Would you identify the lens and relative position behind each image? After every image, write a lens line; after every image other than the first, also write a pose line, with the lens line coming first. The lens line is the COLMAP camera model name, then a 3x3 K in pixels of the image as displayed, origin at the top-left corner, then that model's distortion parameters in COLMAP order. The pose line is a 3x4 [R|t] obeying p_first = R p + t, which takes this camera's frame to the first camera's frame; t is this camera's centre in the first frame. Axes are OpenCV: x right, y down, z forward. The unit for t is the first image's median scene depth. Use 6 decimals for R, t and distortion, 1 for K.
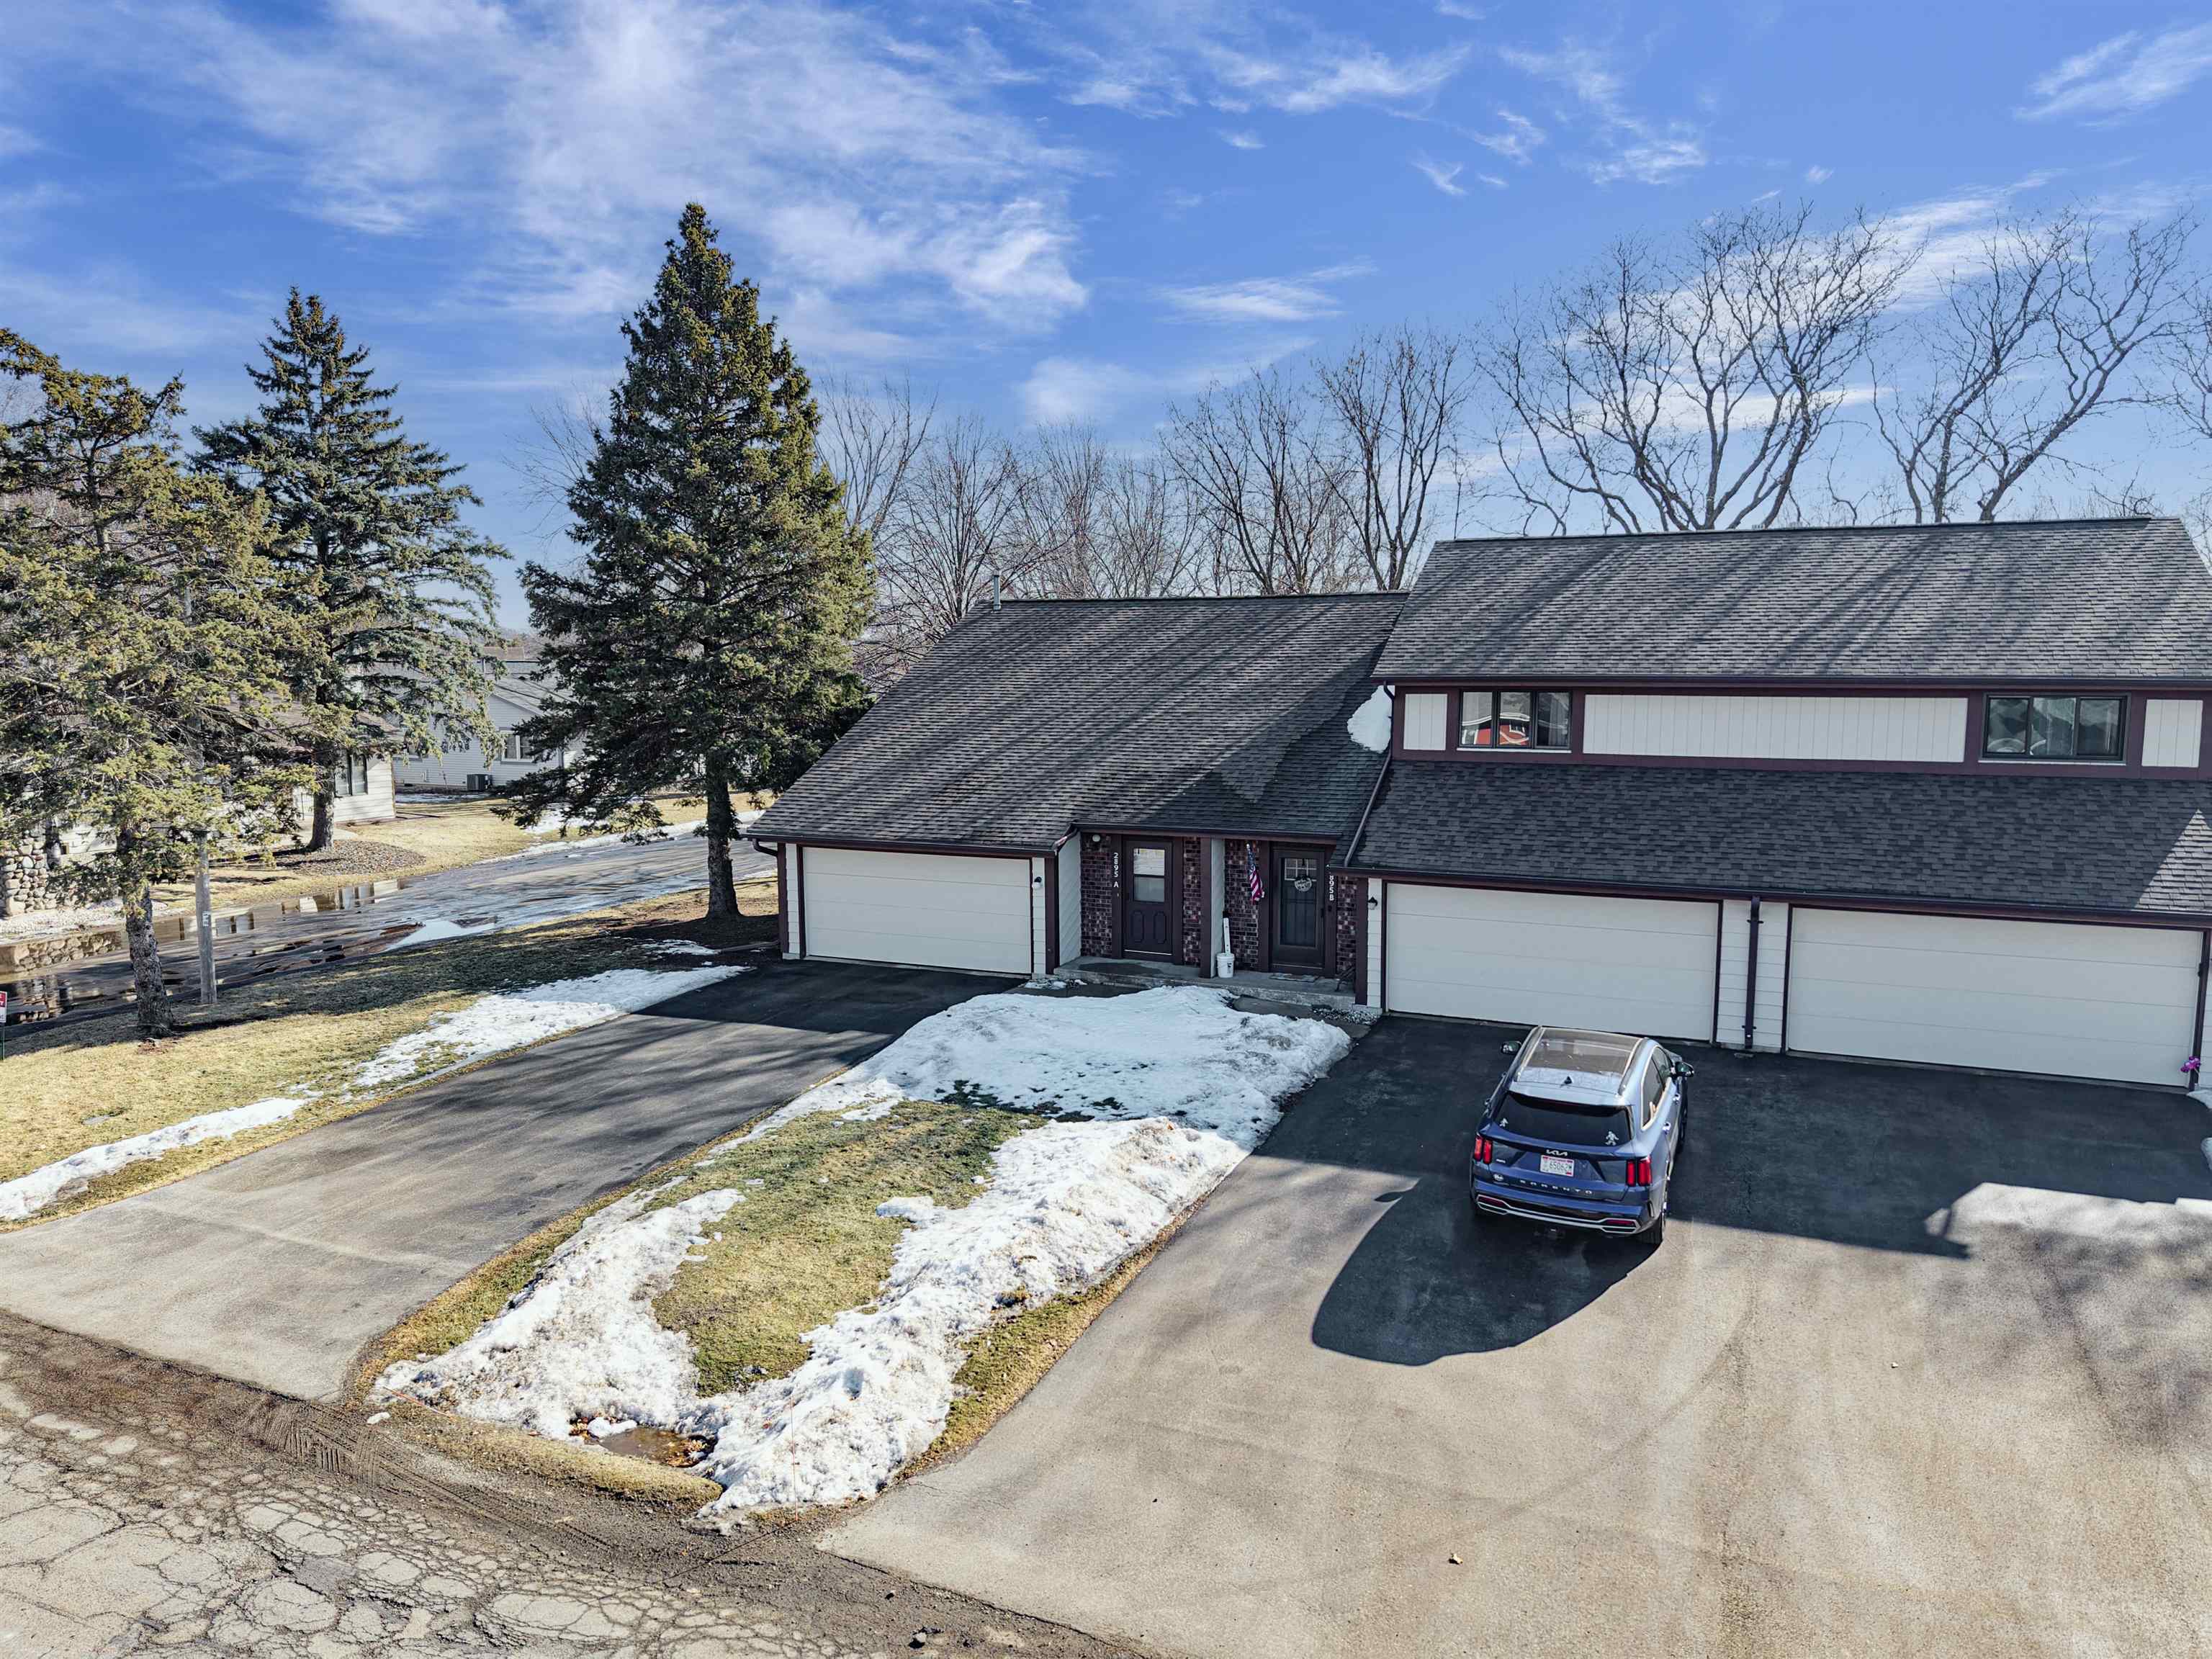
lens RADIAL K [[1482.0, 0, 1113.2], [0, 1482.0, 807.5], [0, 0, 1]] dist [0.031544, -0.028204]
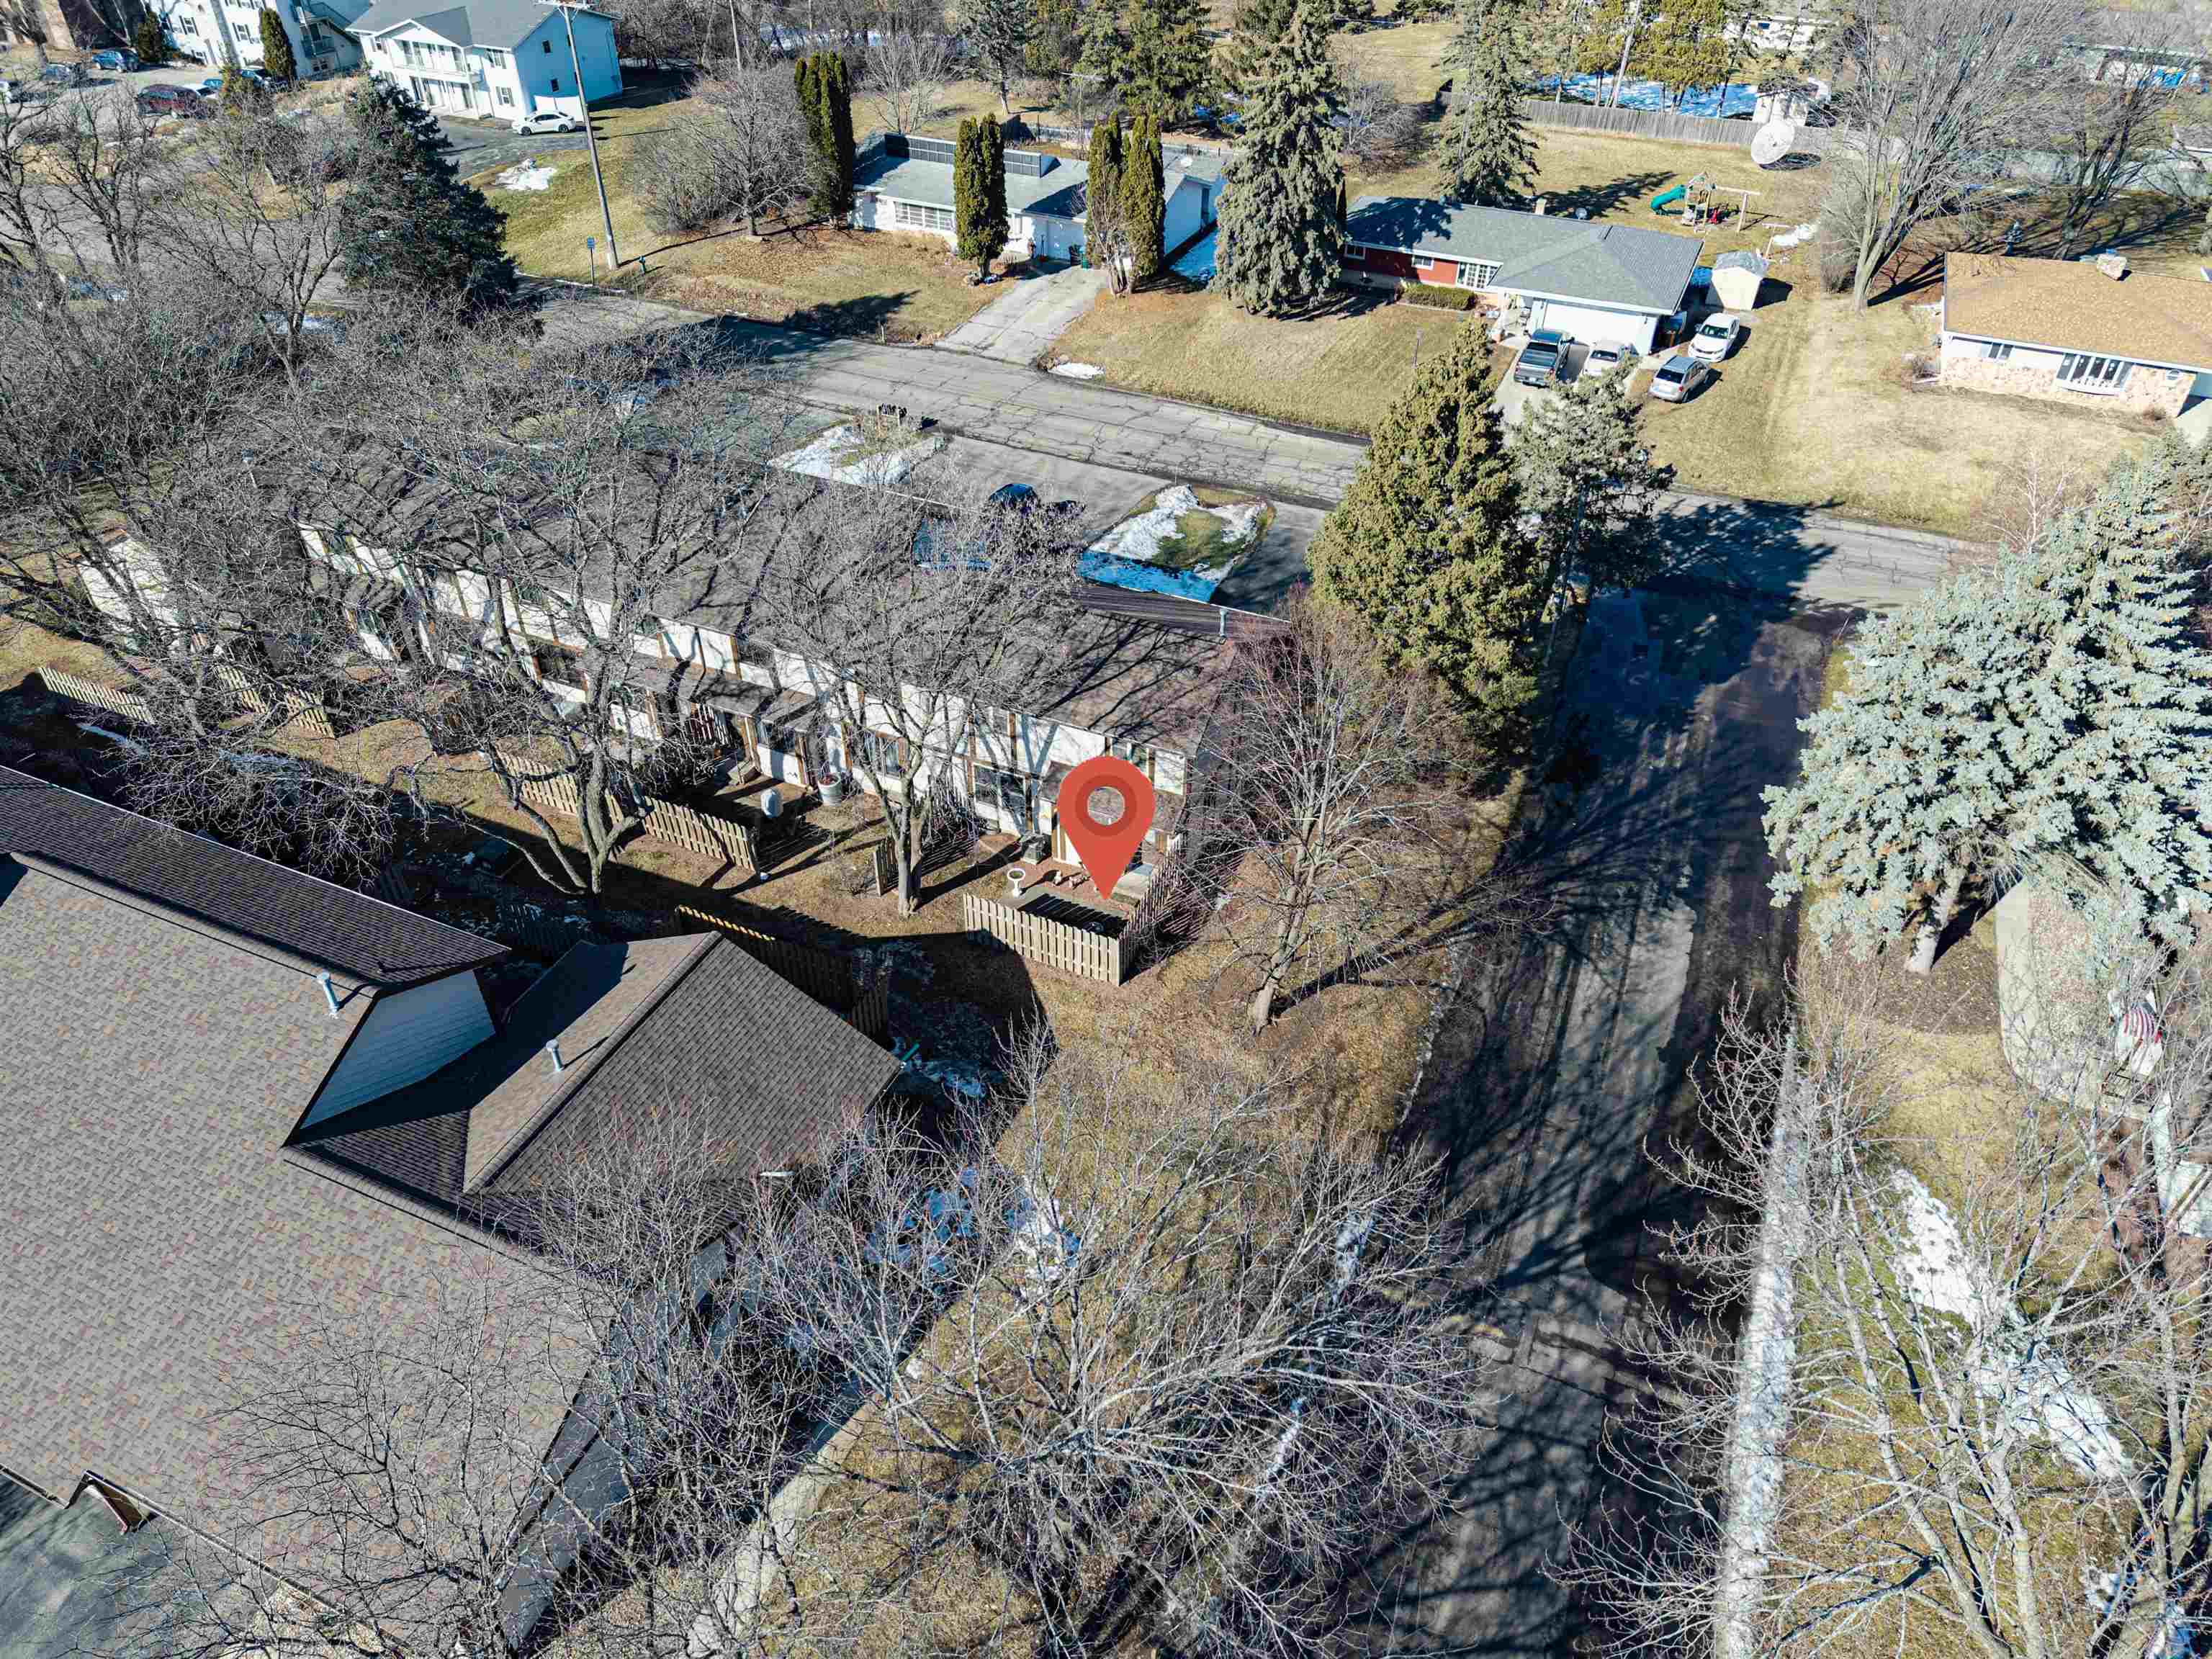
lens RADIAL K [[1482.0, 0, 1112.8], [0, 1482.0, 820.8], [0, 0, 1]] dist [0.031544, -0.028204]
pose [[-0.999962, -0.006936, 0.005224, 0.004850], [-0.001298, 0.714179, 0.699962, -1.447275], [-0.008586, 0.699929, -0.714161, 3.232554]]
